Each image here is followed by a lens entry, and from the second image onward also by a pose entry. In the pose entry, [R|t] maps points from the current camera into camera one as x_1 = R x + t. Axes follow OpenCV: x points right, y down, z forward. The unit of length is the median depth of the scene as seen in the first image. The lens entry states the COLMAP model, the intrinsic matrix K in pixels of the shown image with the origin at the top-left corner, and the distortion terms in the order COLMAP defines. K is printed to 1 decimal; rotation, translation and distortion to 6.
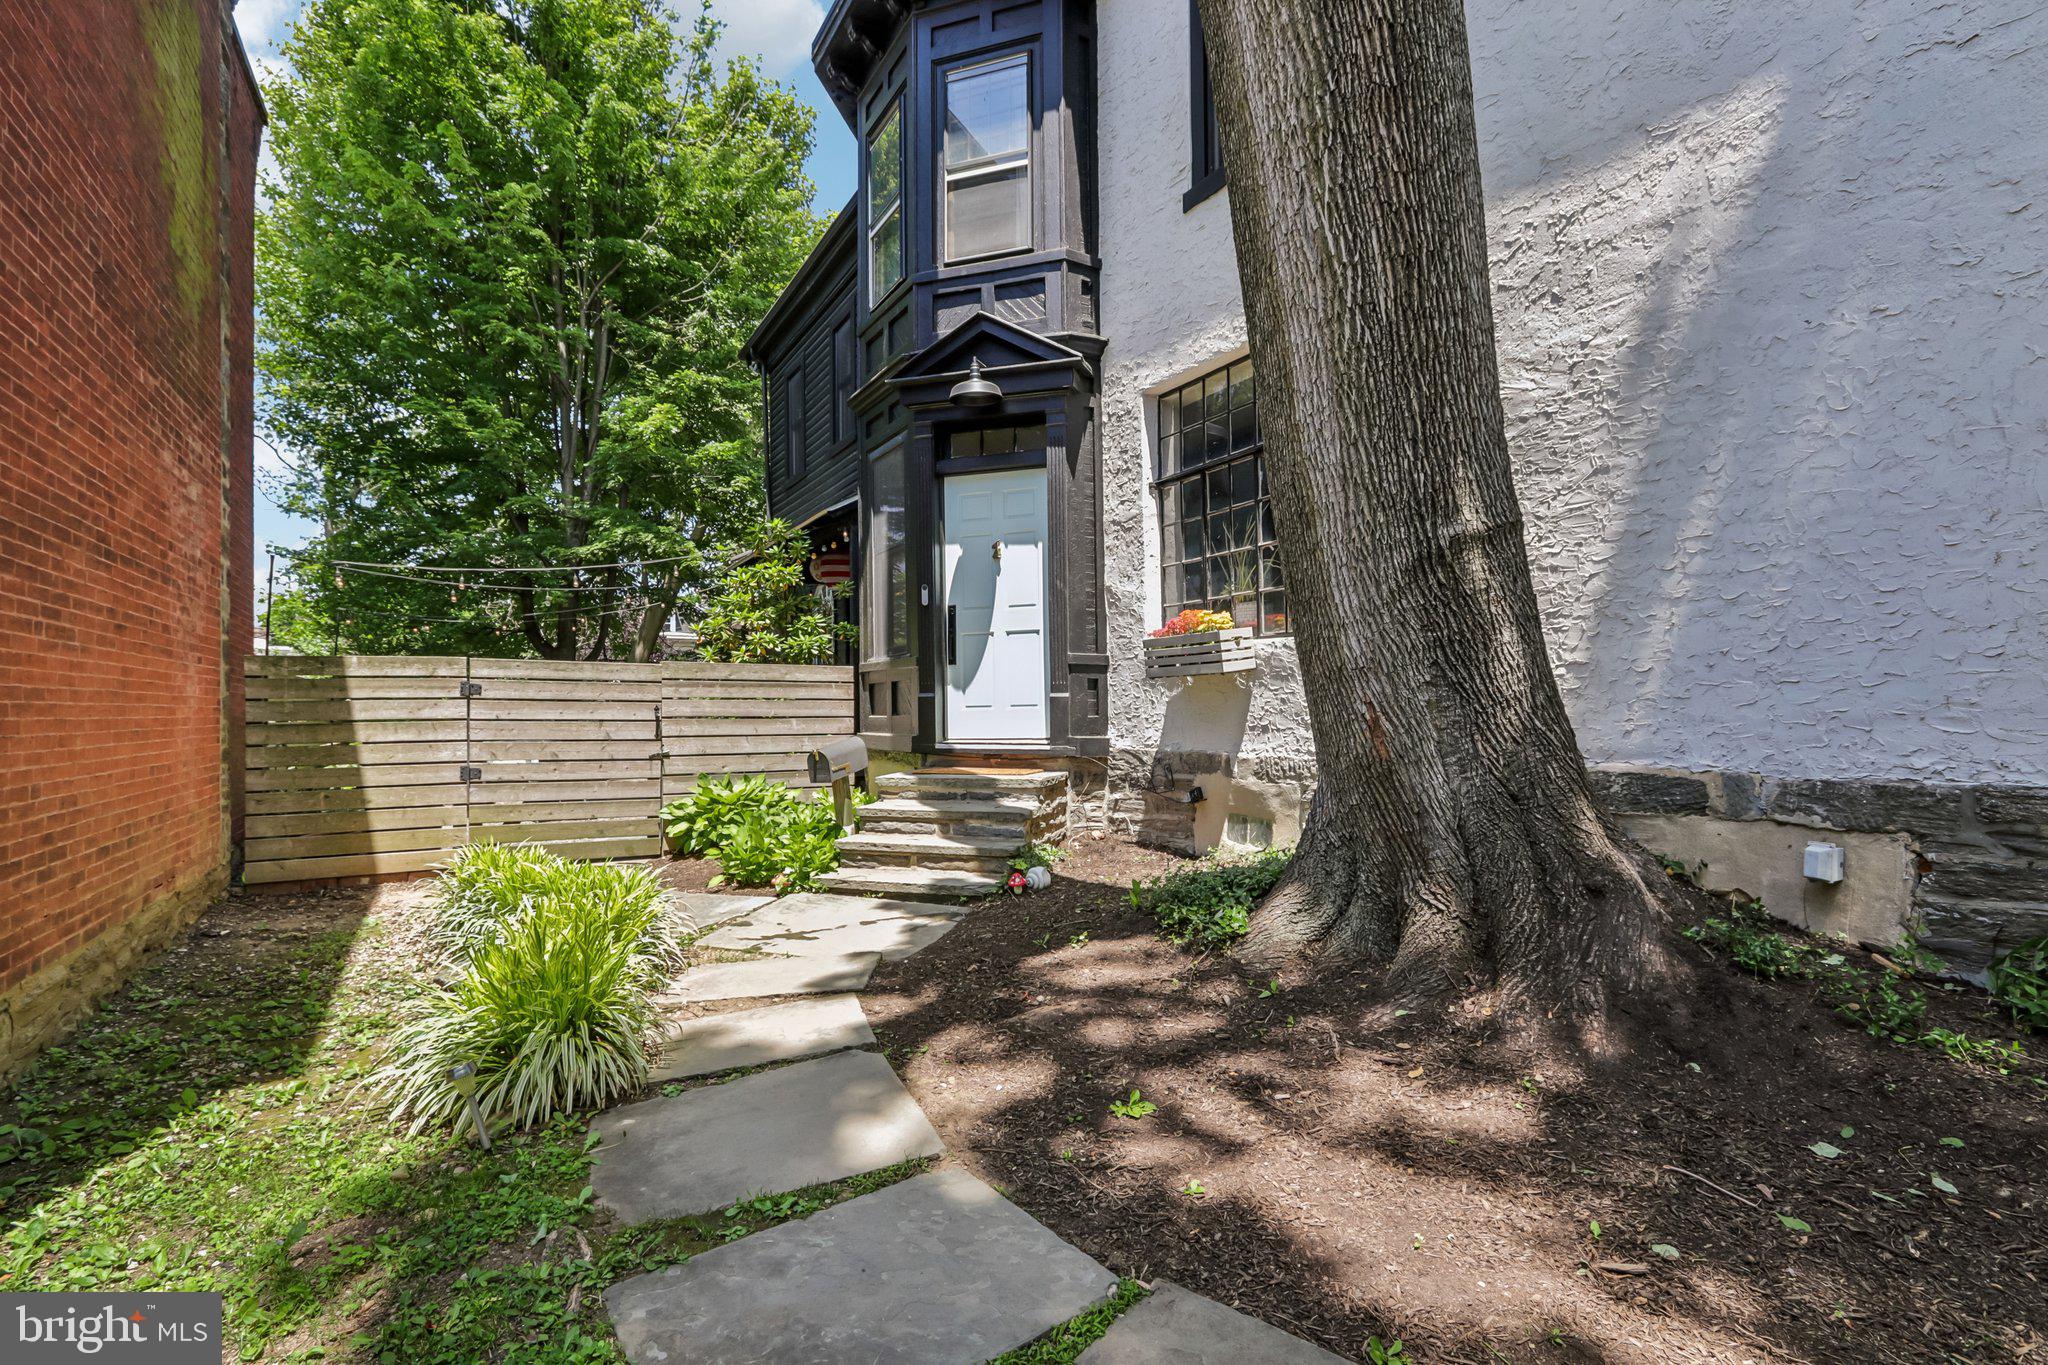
lens RADIAL K [[956.6, 0, 1017.1], [0, 956.6, 705.2], [0, 0, 1]] dist [-0.003409, -0.000464]
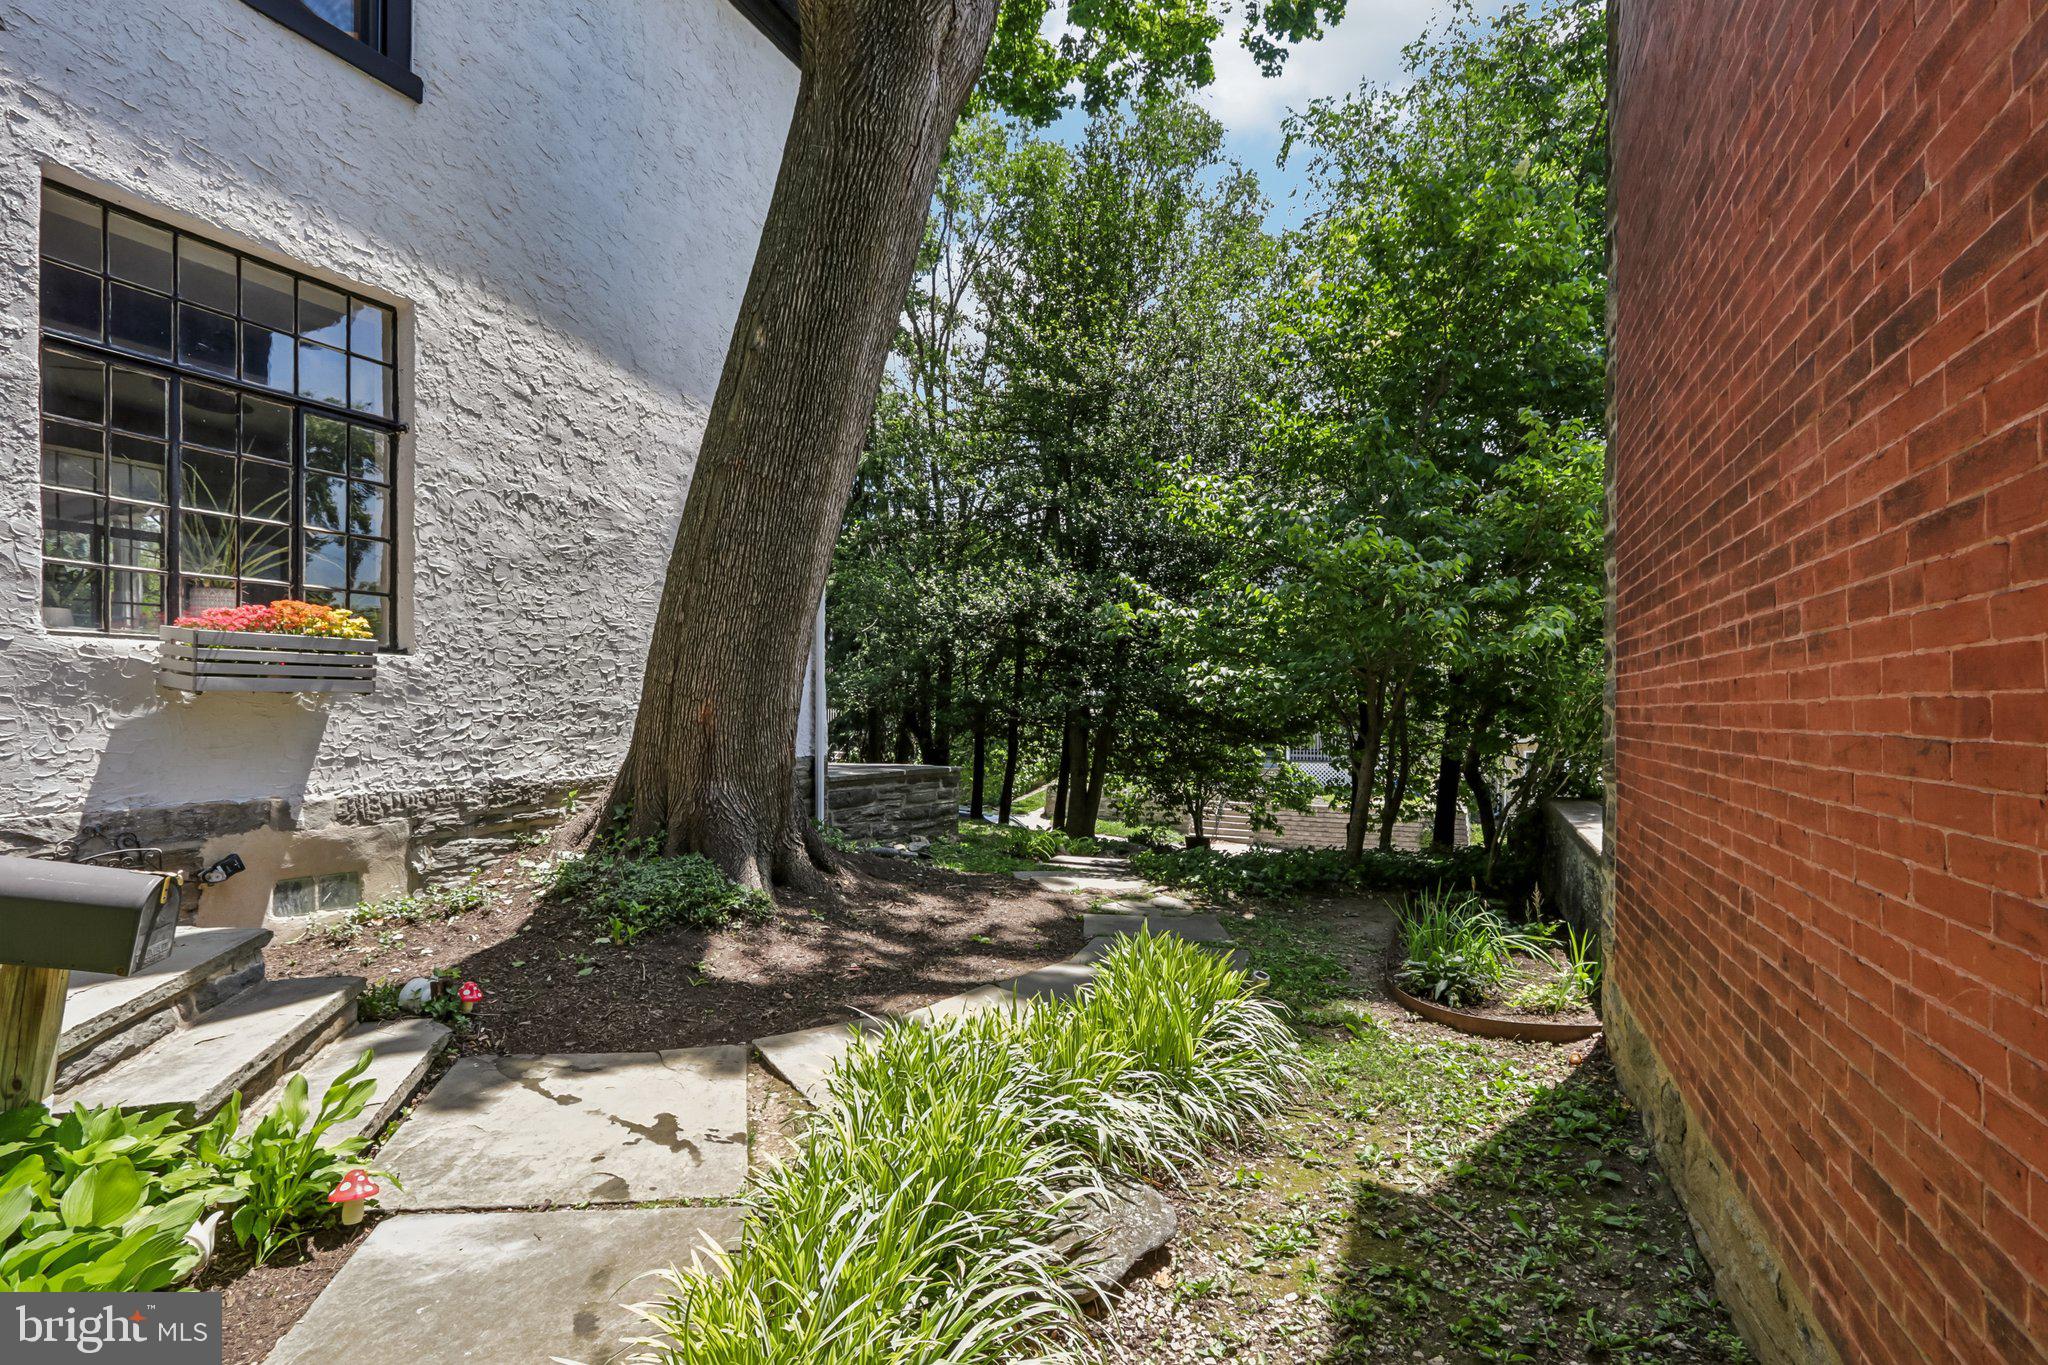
lens RADIAL K [[956.6, 0, 1017.1], [0, 956.6, 705.2], [0, 0, 1]] dist [-0.003409, -0.000464]
pose [[-0.578914, 0.008539, 0.815344, -0.812365], [-0.003837, 0.999906, -0.013196, -0.016243], [-0.815379, -0.010767, -0.578827, 1.112745]]
